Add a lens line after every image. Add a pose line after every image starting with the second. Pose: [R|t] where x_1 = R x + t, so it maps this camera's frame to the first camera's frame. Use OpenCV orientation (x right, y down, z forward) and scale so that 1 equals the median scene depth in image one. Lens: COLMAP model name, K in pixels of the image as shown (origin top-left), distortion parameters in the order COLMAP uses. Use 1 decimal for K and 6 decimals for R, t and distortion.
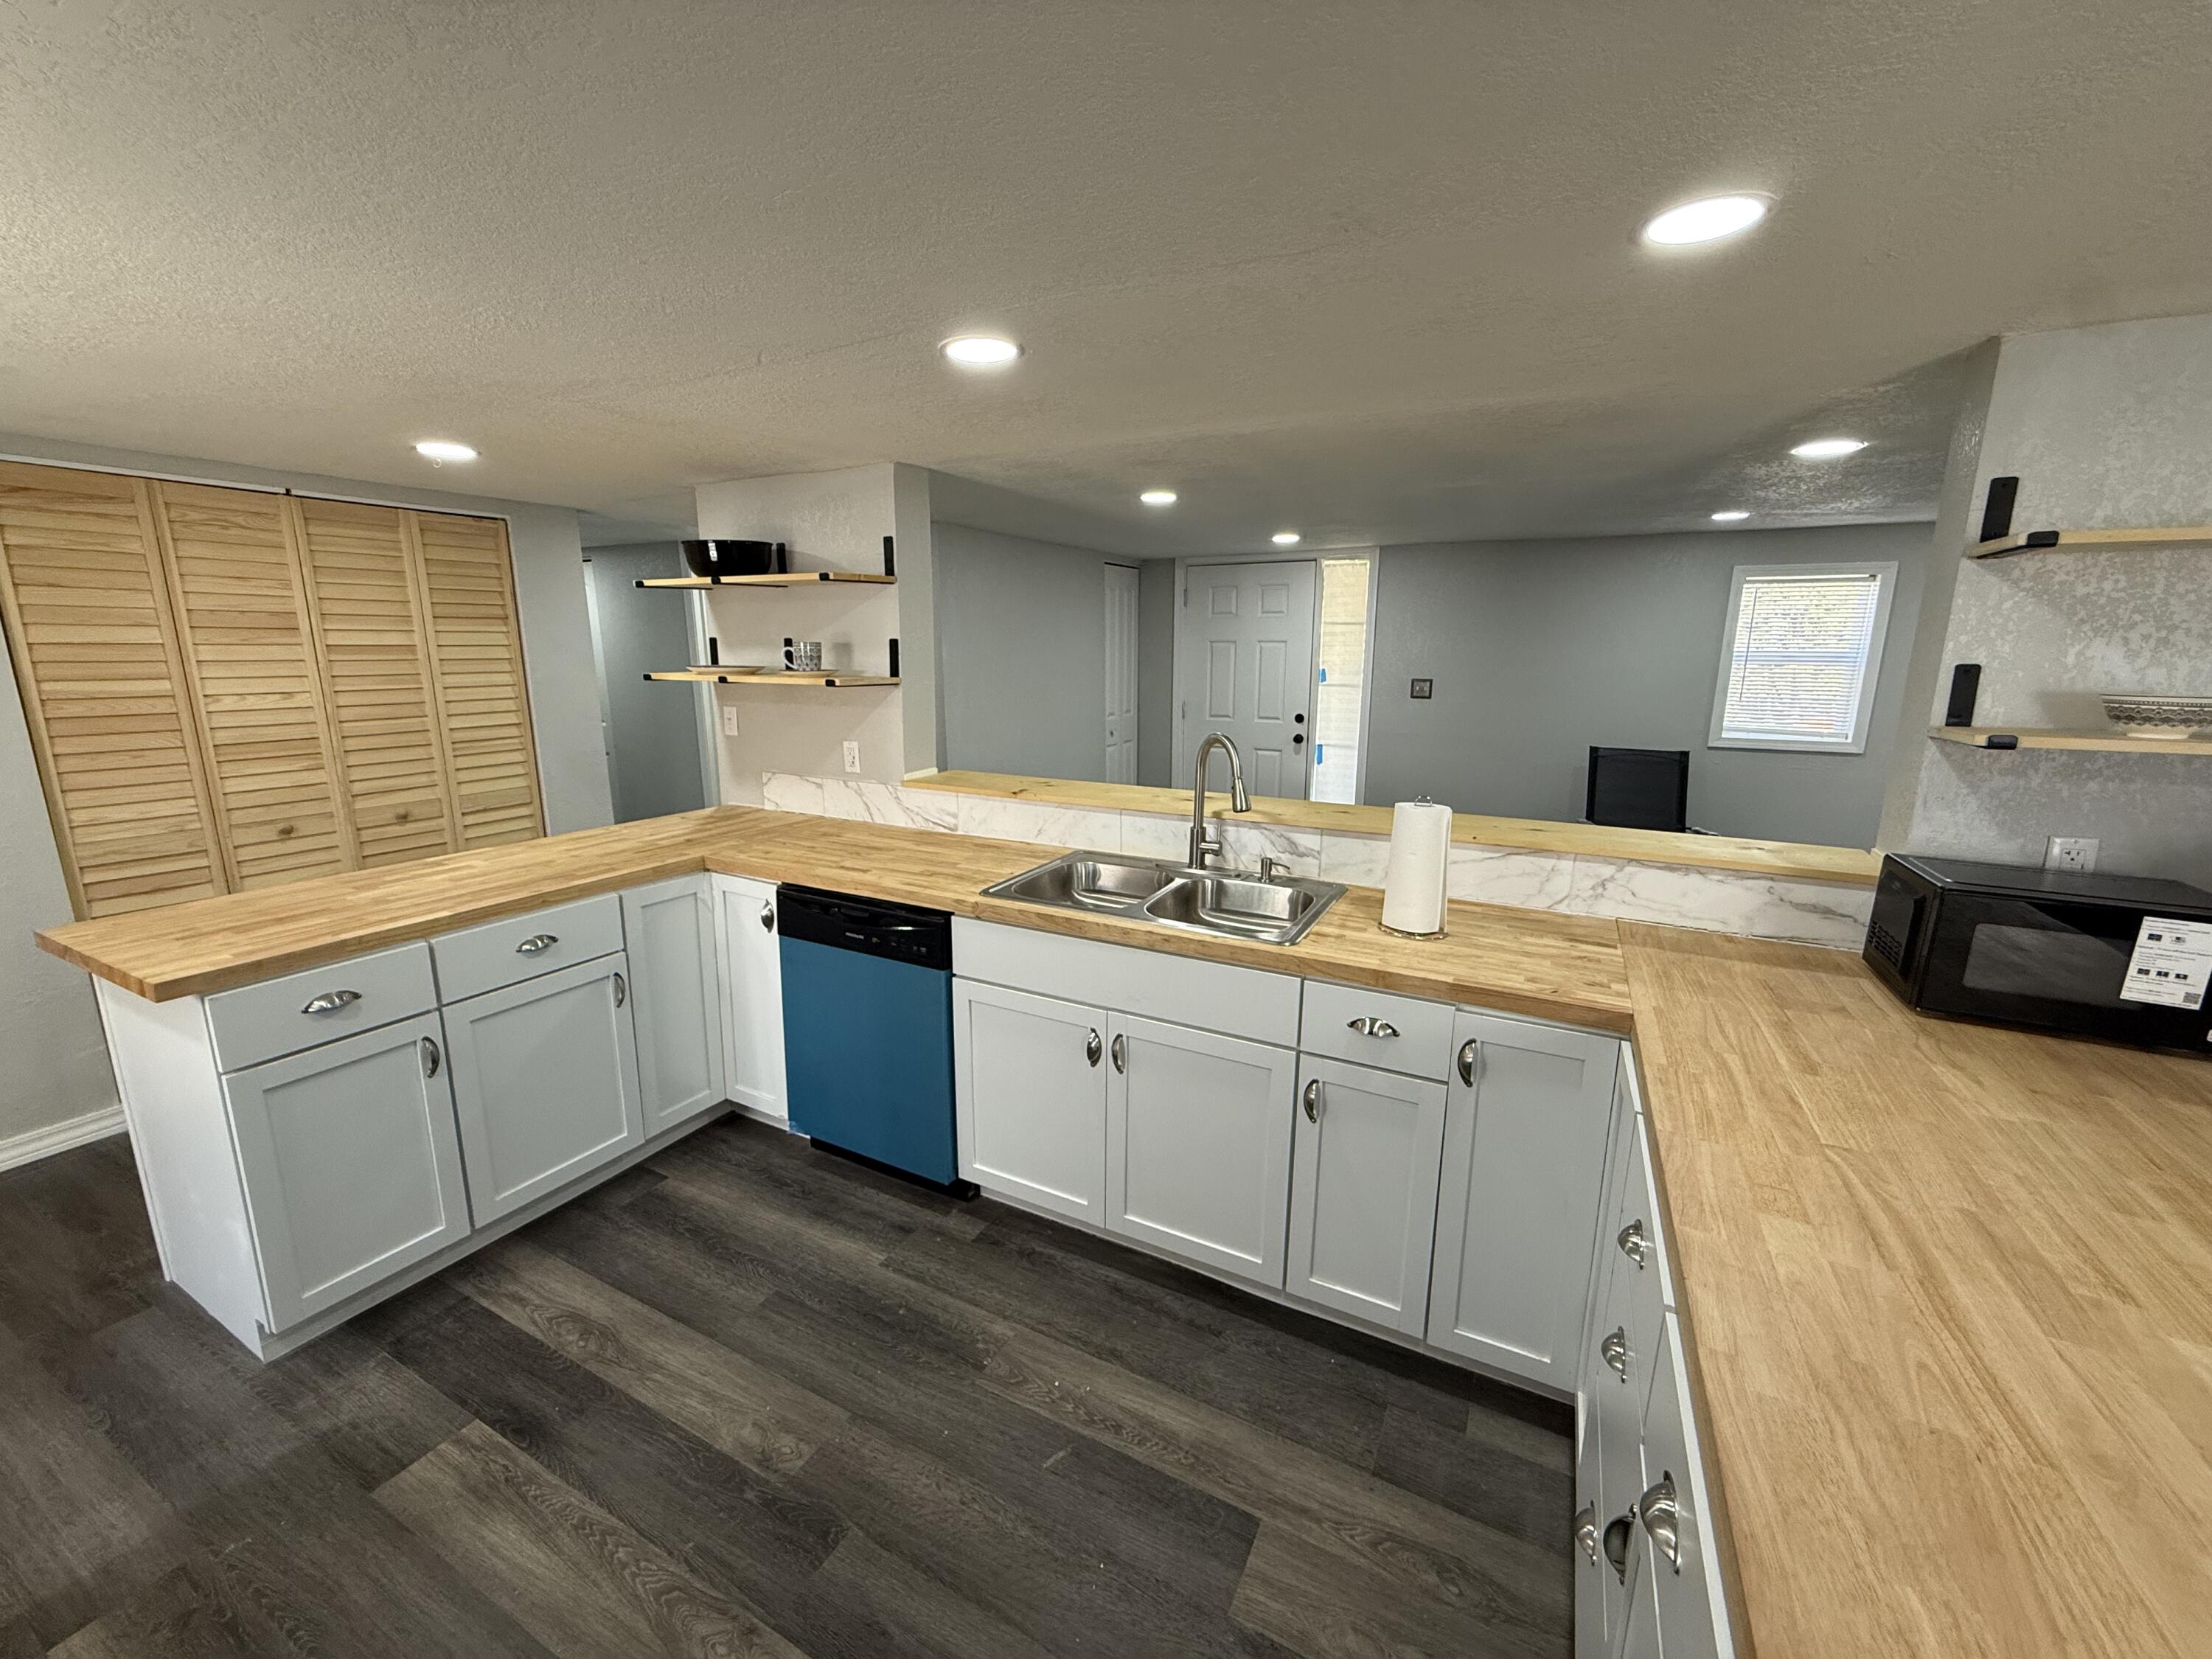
lens RADIAL K [[883.0, 0, 1106.0], [0, 883.0, 829.5], [0, 0, 1]] dist [-0.001183, -0.000044]
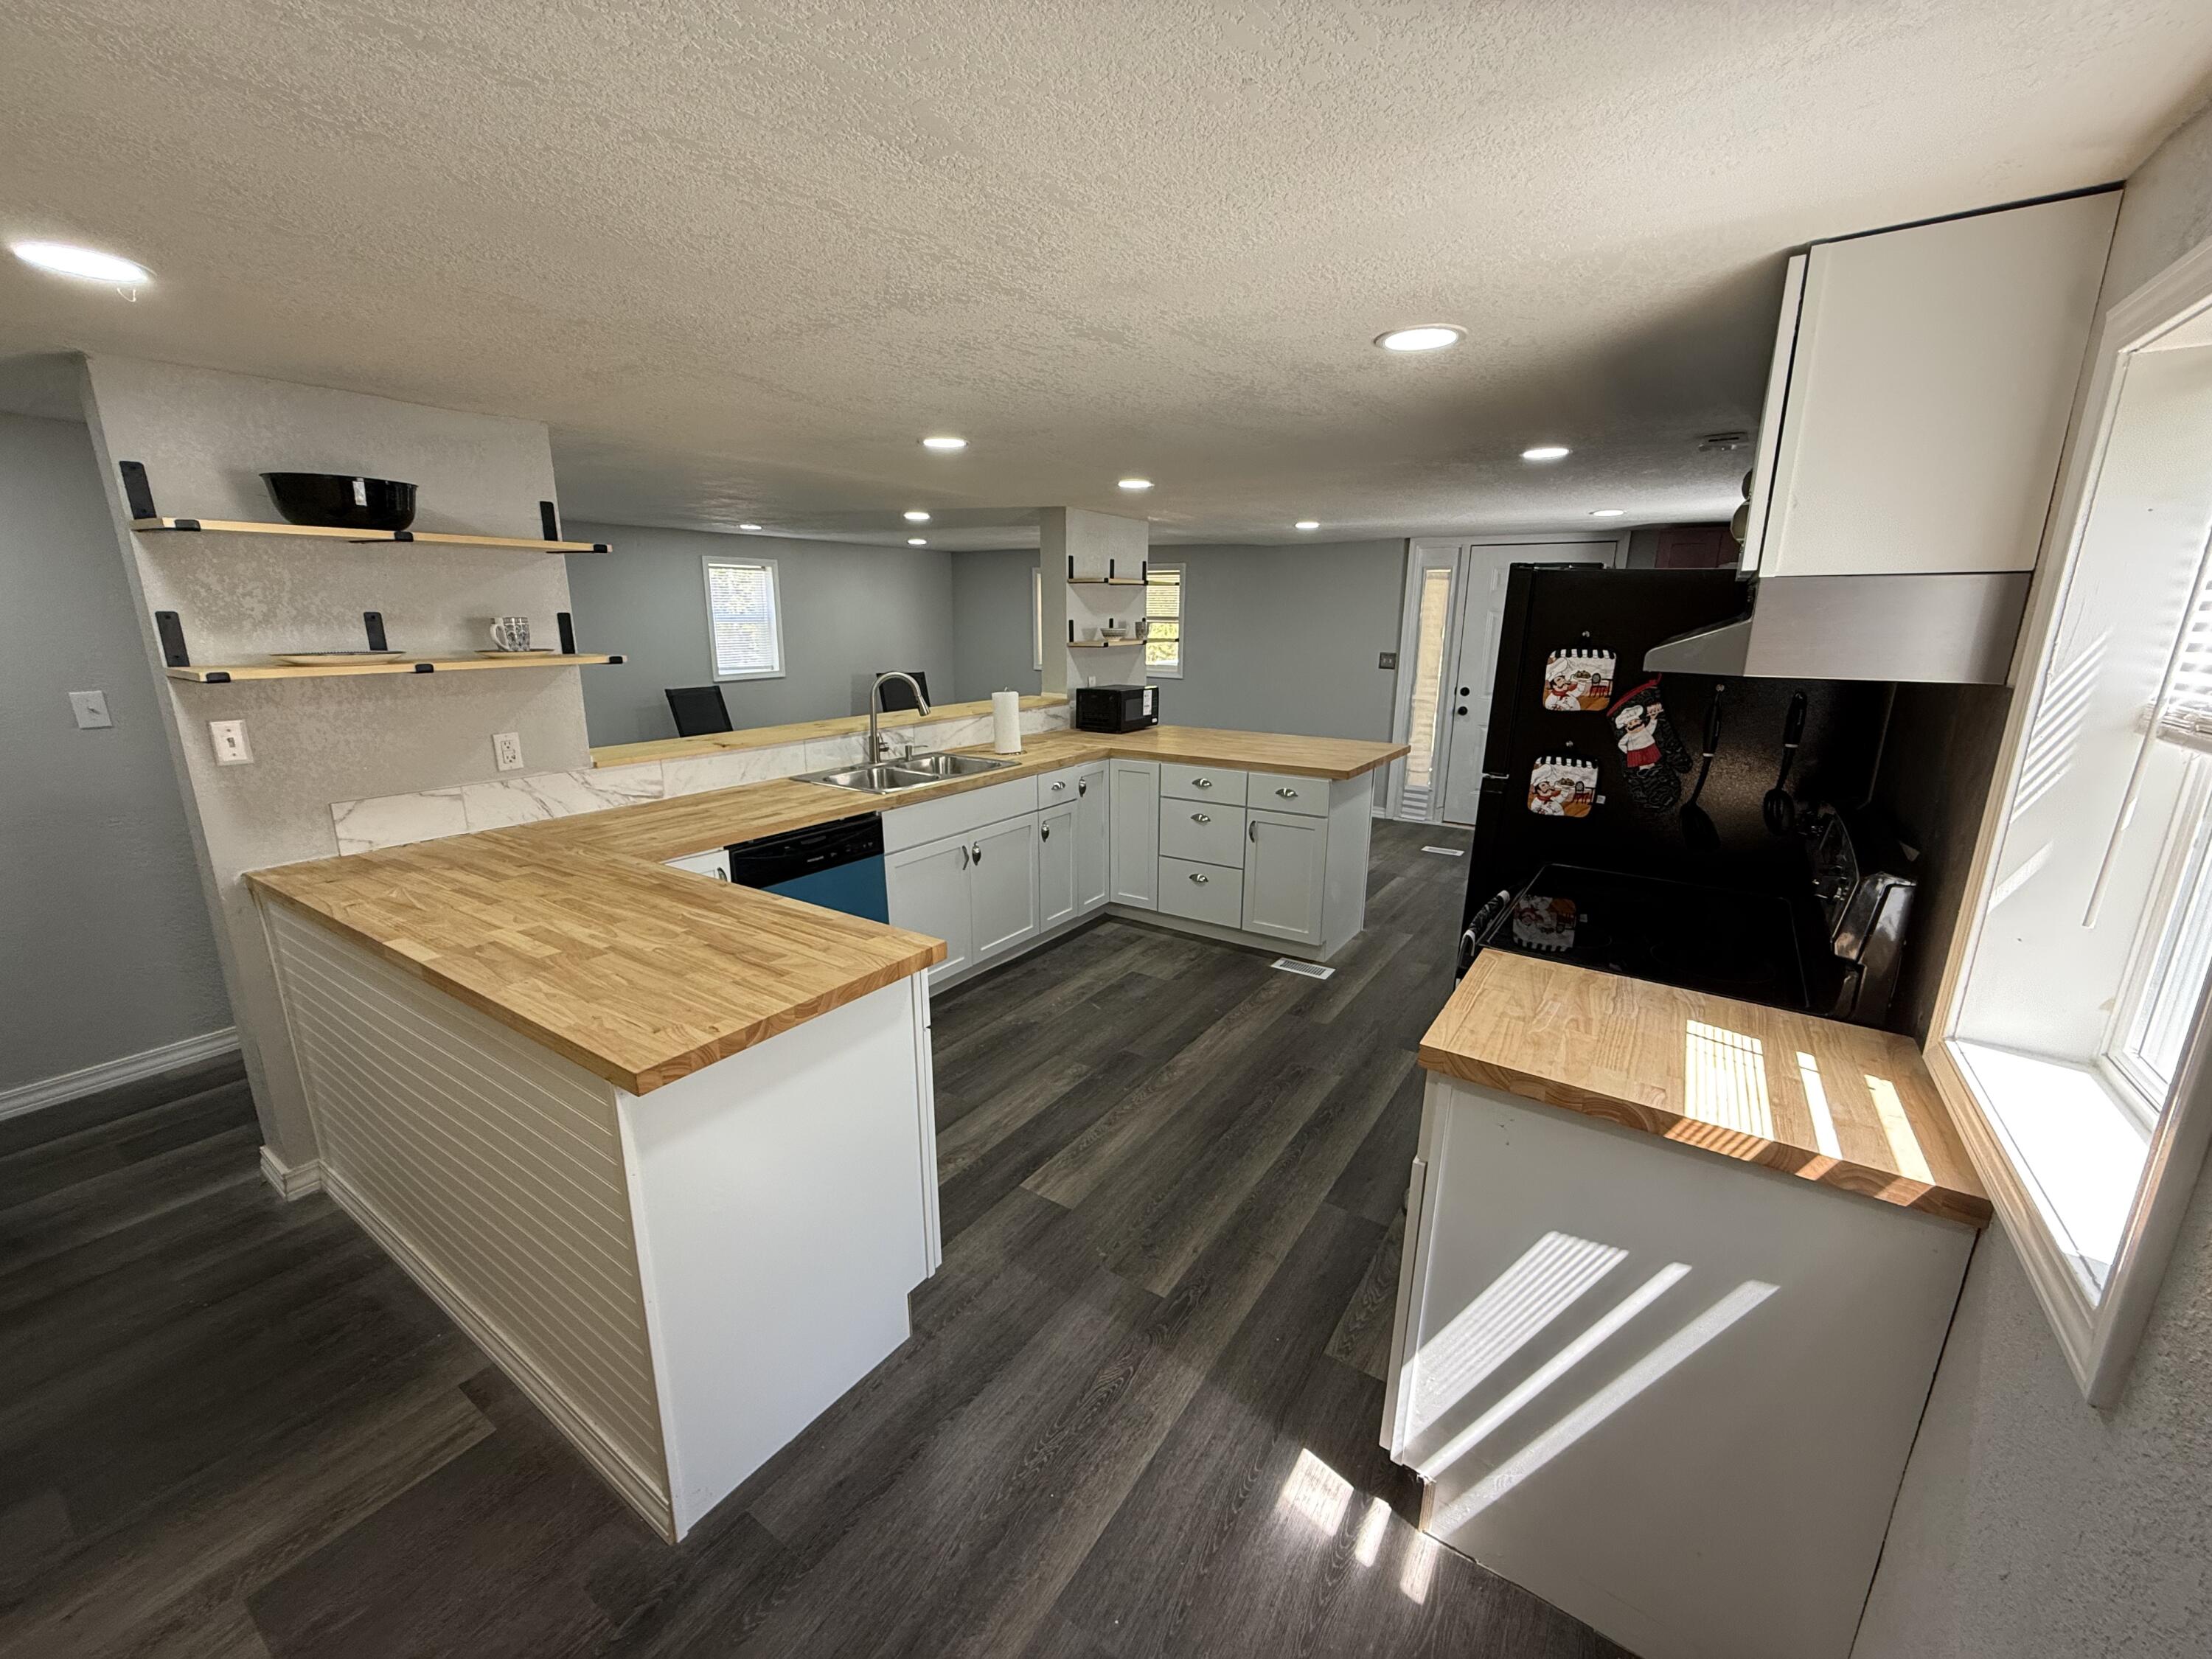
lens RADIAL K [[883.0, 0, 1106.0], [0, 883.0, 829.5], [0, 0, 1]] dist [-0.001183, -0.000044]
pose [[0.104820, -0.244444, 0.963981, -1.396516], [0.202287, 0.954297, 0.219993, -0.105301], [-0.973701, 0.171942, 0.149477, 0.414734]]
